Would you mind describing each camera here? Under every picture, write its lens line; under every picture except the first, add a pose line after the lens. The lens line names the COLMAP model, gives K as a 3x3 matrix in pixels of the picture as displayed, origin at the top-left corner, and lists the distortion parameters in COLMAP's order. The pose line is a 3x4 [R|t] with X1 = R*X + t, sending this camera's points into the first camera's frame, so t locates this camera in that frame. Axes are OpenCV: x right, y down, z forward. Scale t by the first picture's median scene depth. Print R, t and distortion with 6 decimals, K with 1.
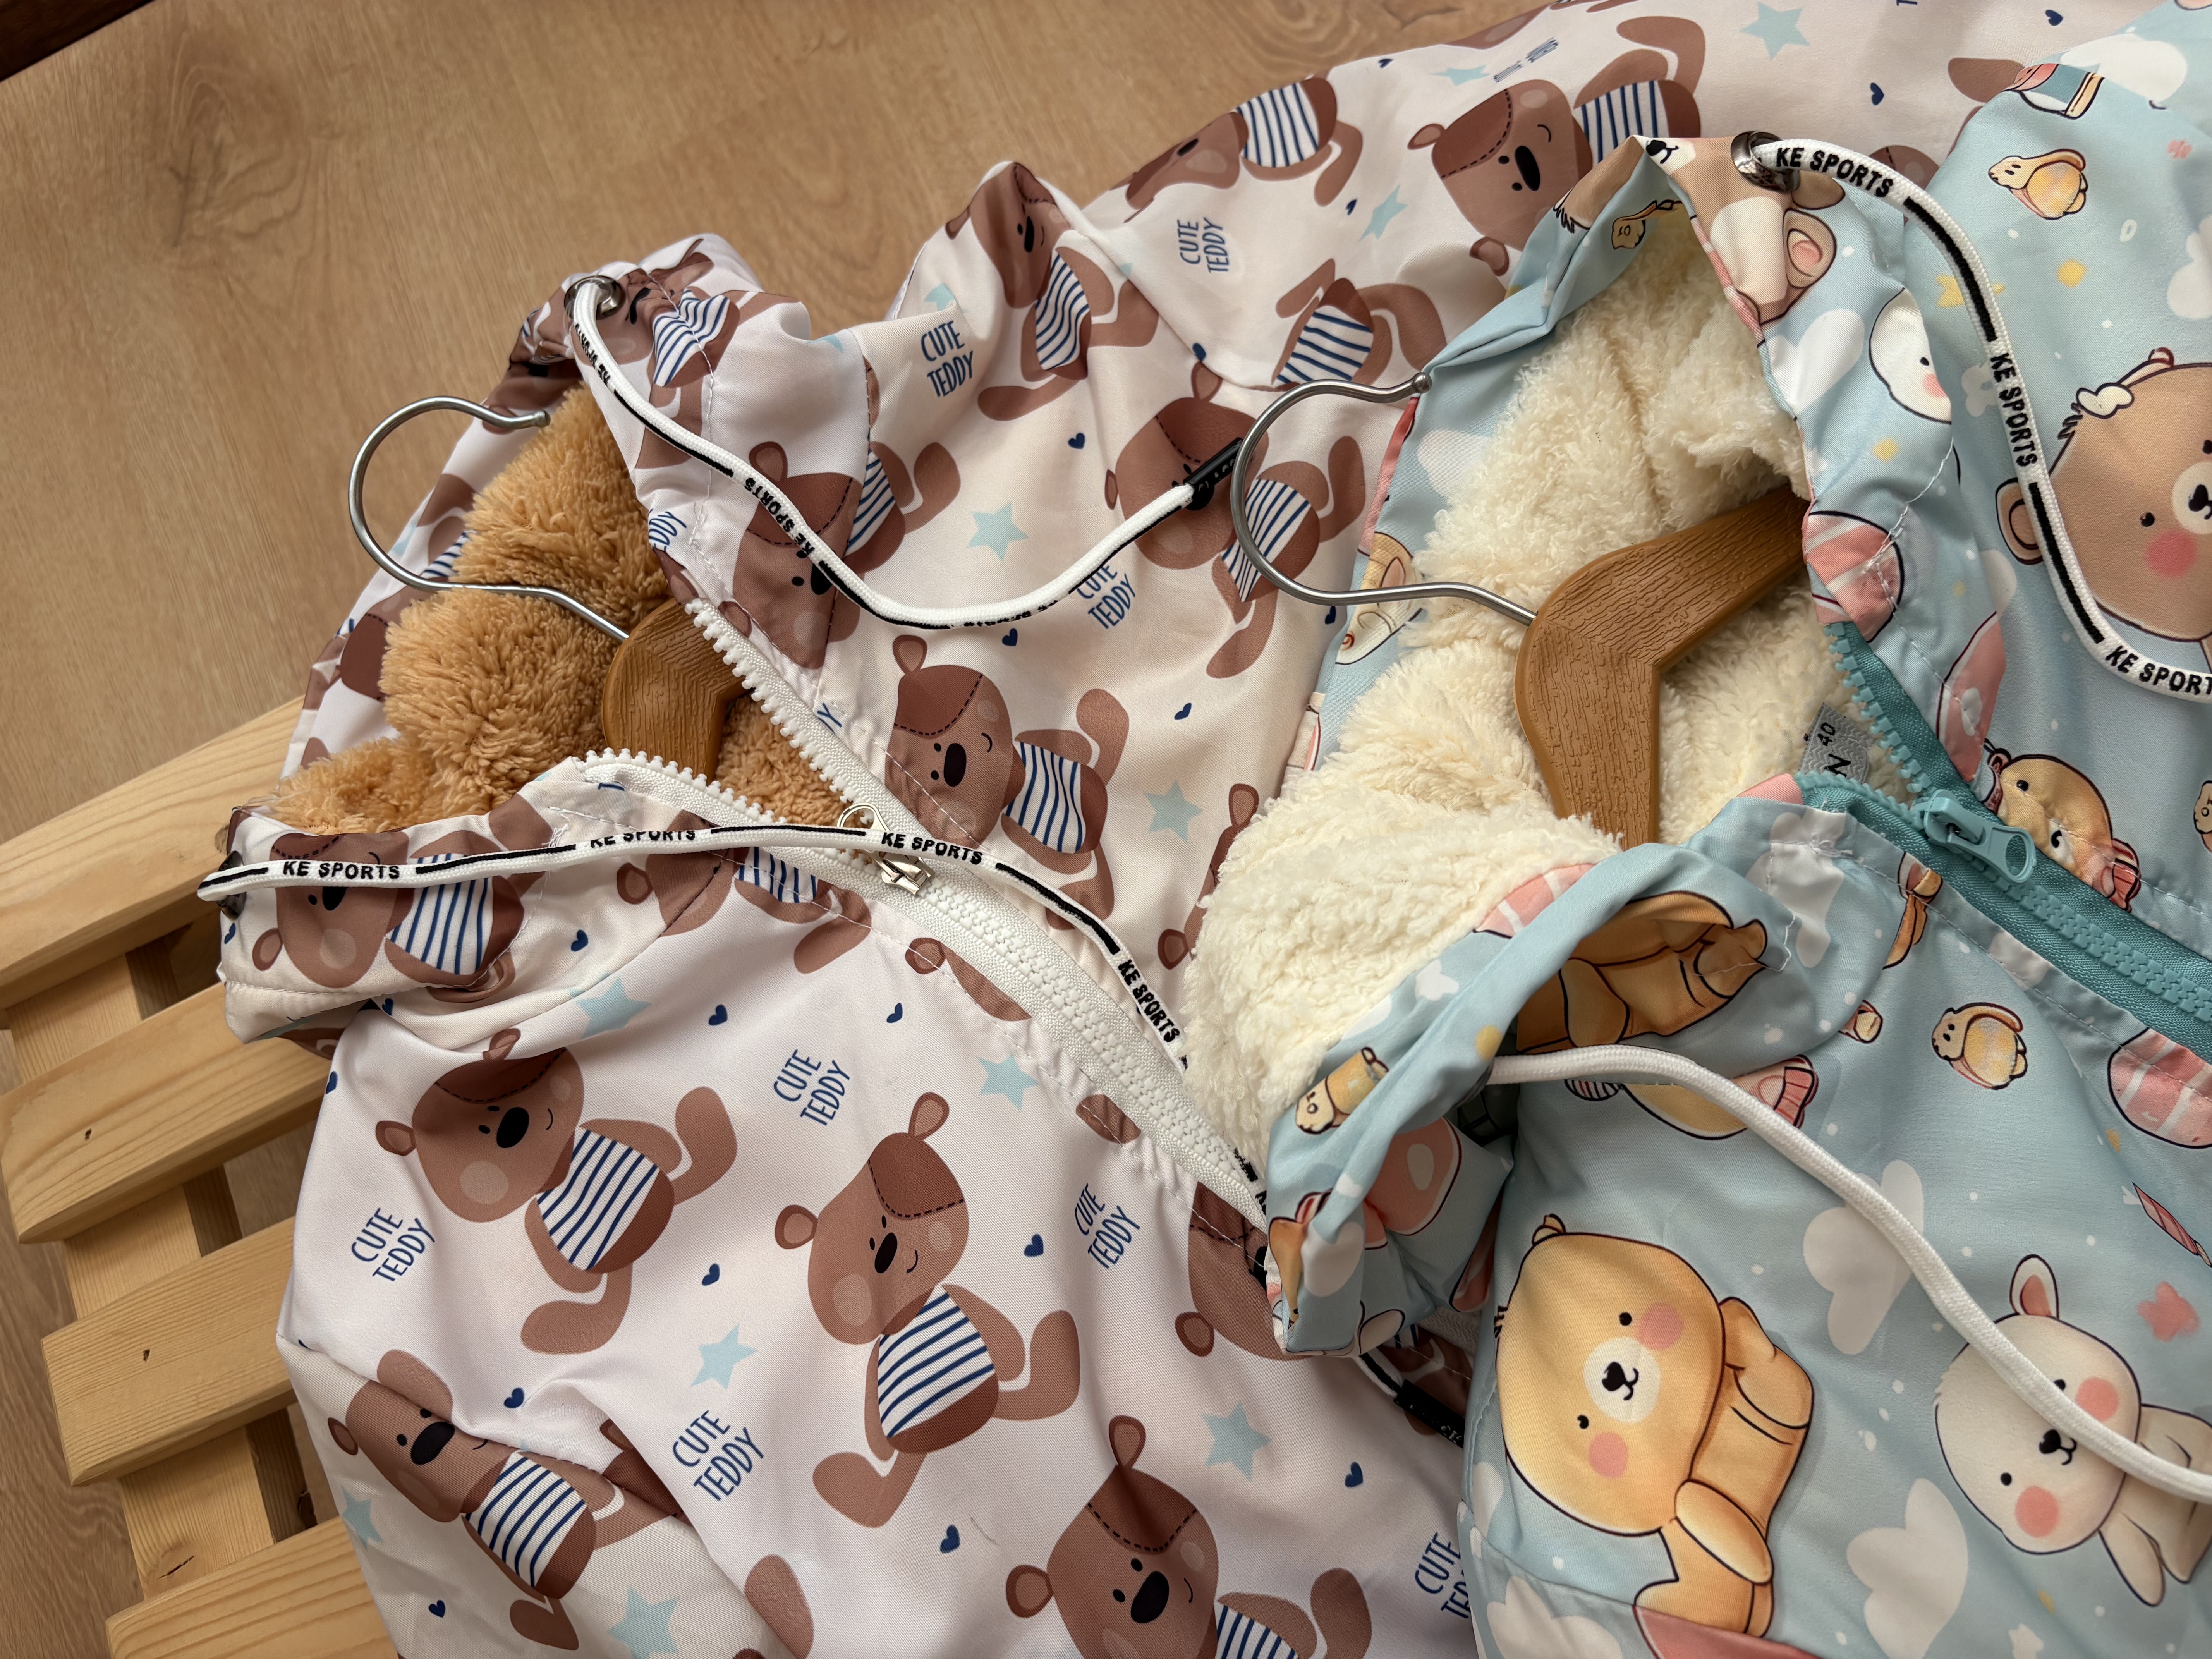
lens RADIAL K [[1723.0, 0, 1098.4], [0, 1723.0, 870.8], [0, 0, 1]] dist [0.045345, -0.108766]
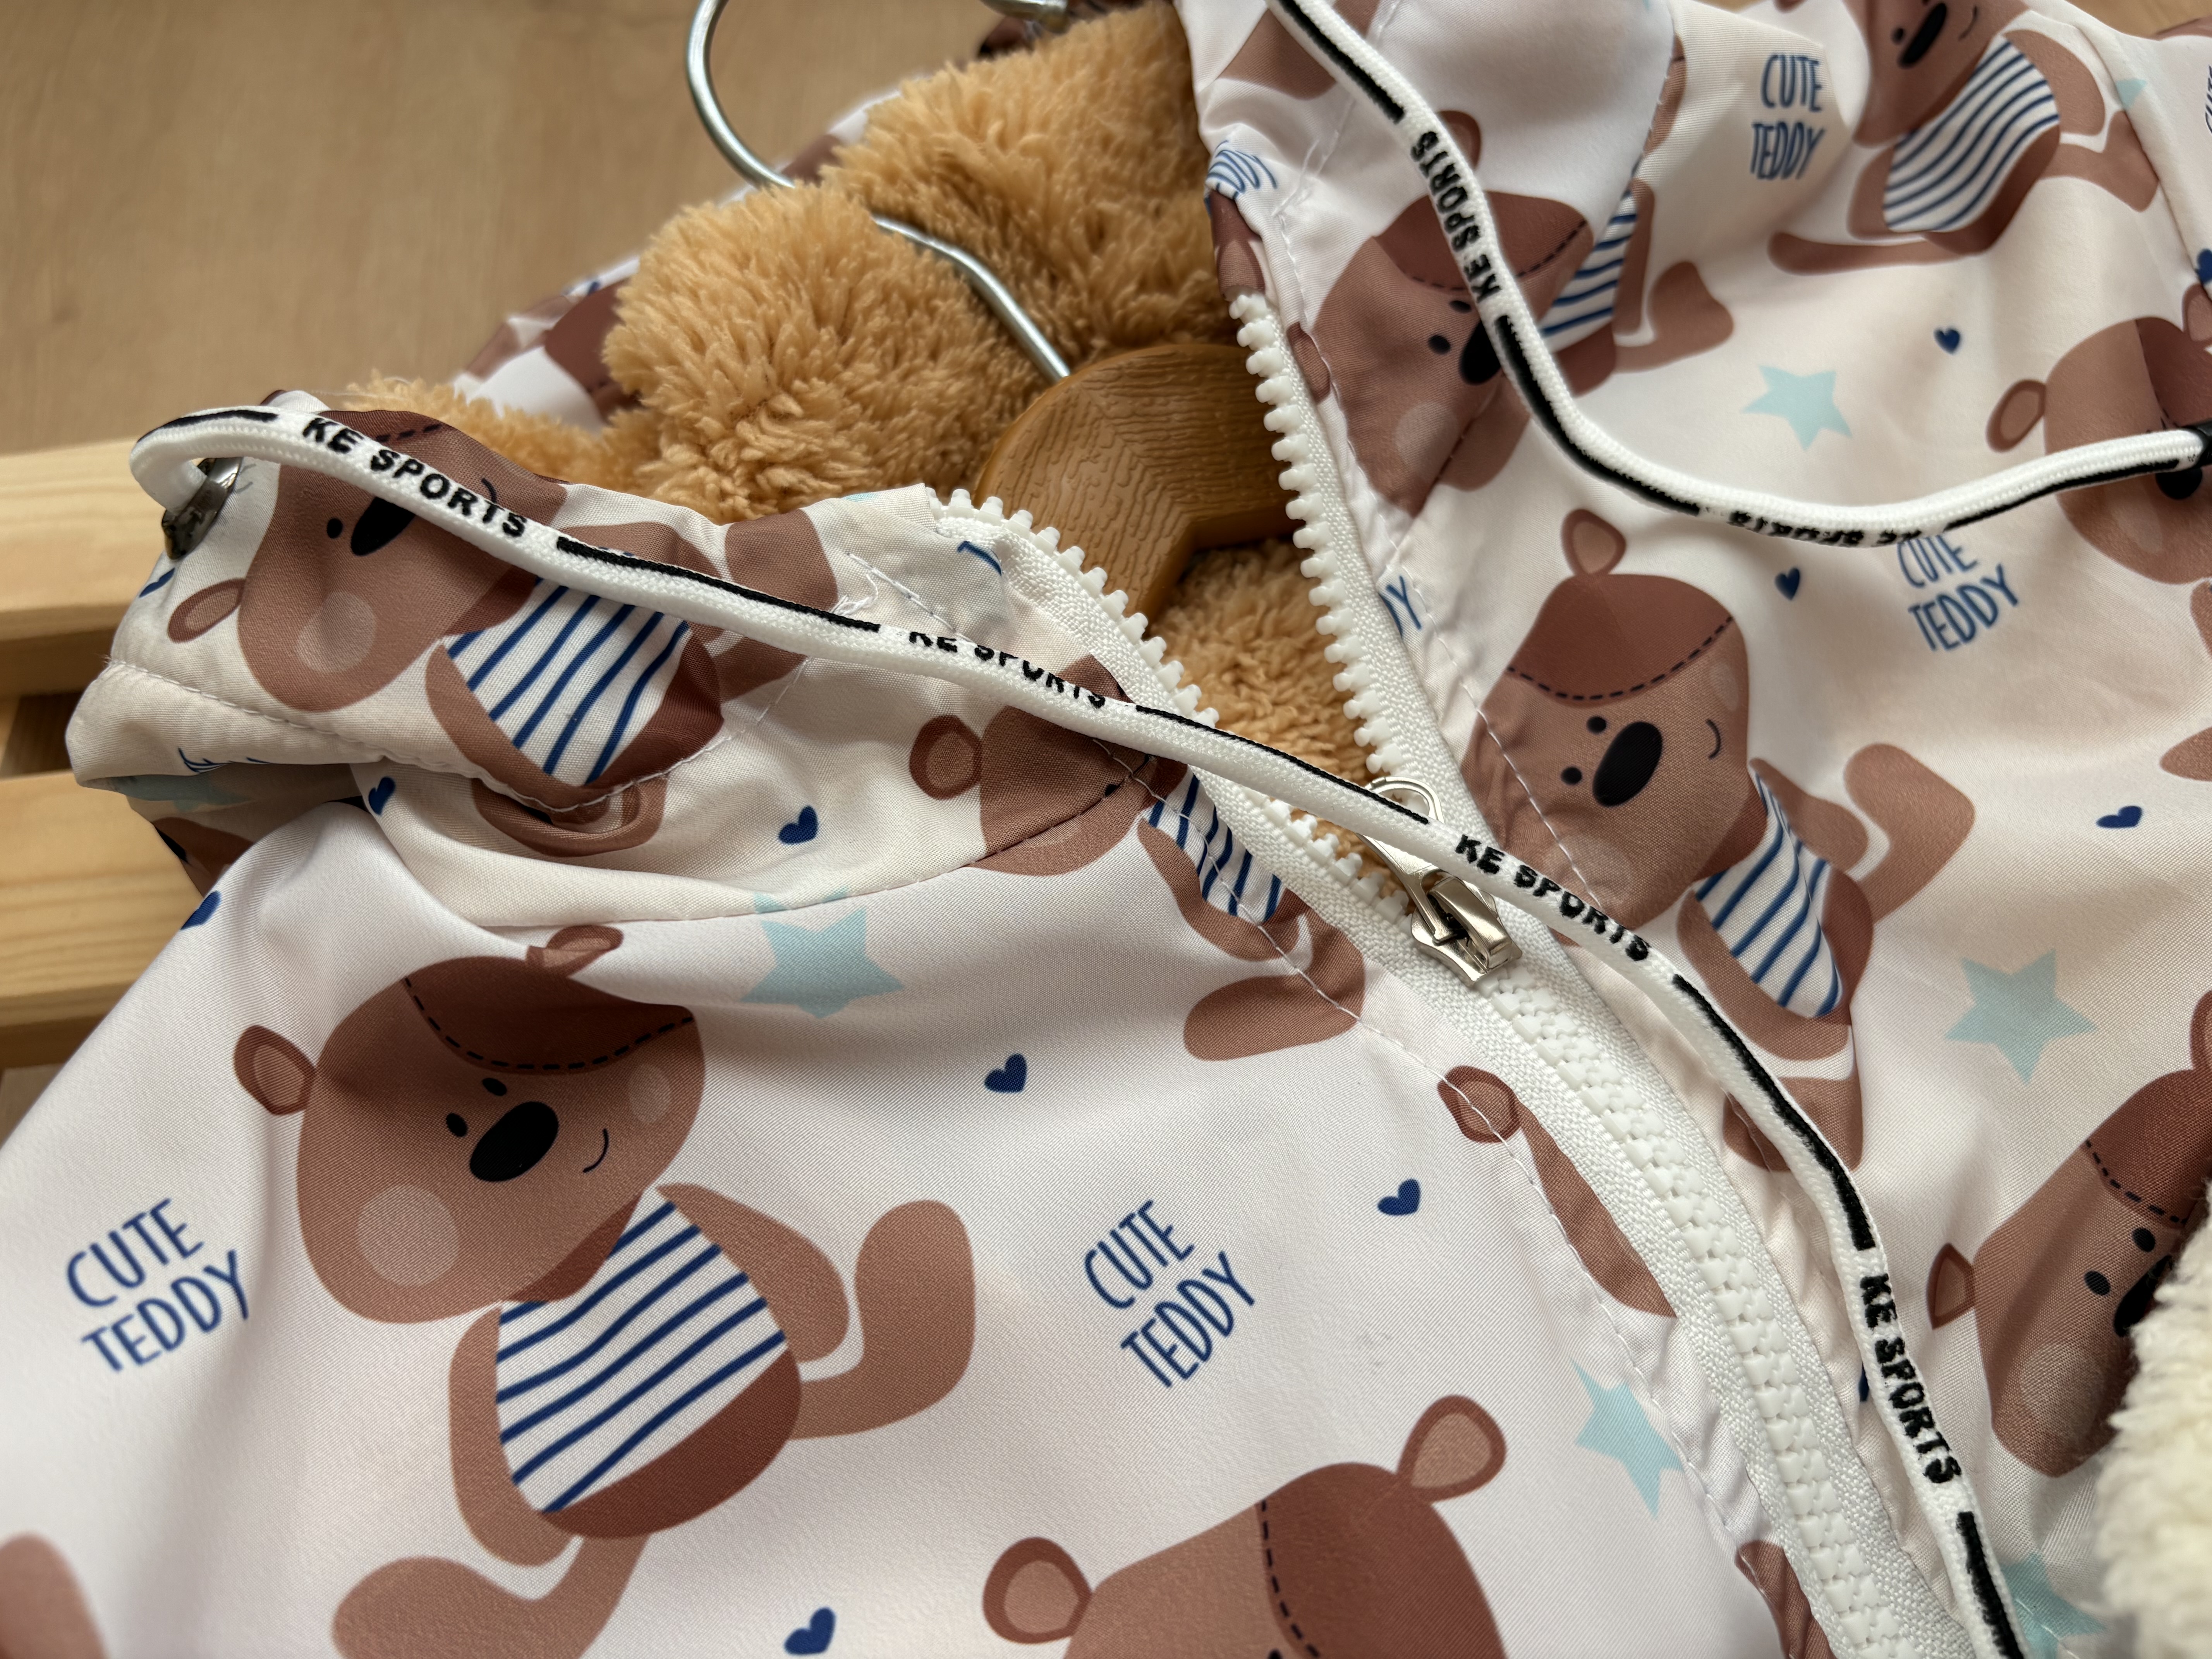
lens RADIAL K [[1799.8, 0, 1106.0], [0, 1799.8, 829.5], [0, 0, 1]] dist [0.045189, -0.129569]
pose [[0.937668, 0.337822, -0.081583, -0.177245], [-0.347449, 0.916413, -0.198661, 0.110760], [0.007651, 0.214624, 0.976667, 0.506849]]
